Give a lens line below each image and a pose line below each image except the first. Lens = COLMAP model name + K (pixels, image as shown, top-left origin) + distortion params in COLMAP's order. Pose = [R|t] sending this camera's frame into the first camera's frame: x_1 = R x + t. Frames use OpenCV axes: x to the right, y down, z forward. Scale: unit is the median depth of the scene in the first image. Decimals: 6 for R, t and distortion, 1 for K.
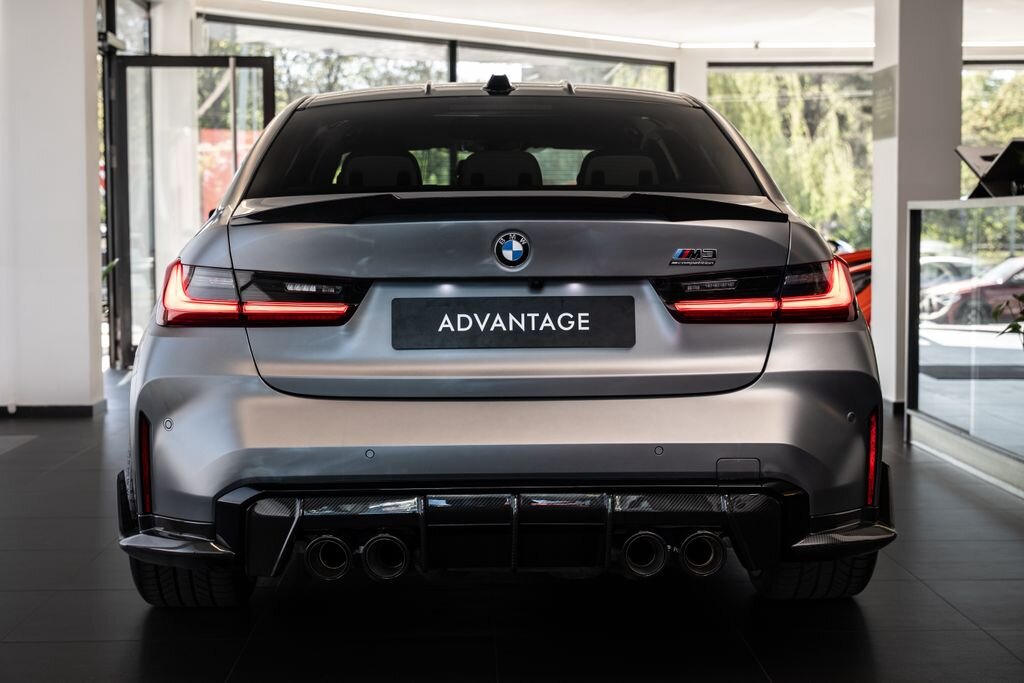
lens RADIAL K [[1673.4, 0, 512.0], [0, 1673.4, 341.5], [0, 0, 1]] dist [0.011799, -0.049184]
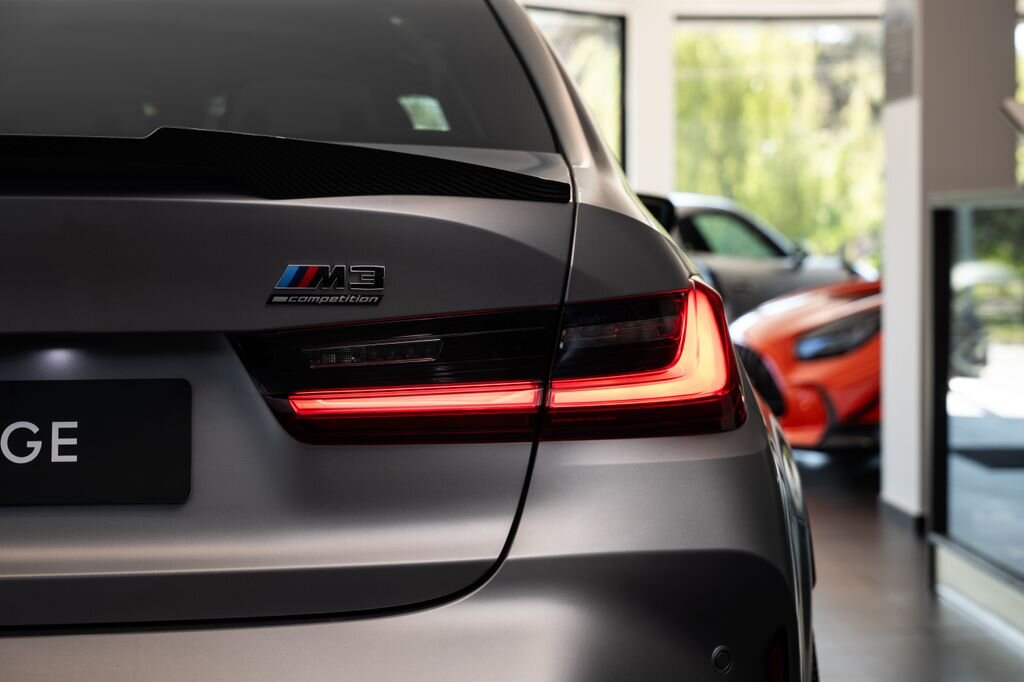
lens RADIAL K [[2500.5, 0, 512.0], [0, 2500.5, 341.0], [0, 0, 1]] dist [0.047180, -0.187800]
pose [[0.998198, -0.004811, 0.059808, 0.115833], [0.006584, 0.999544, -0.029474, -0.017848], [-0.059639, 0.029814, 0.997775, 0.377301]]
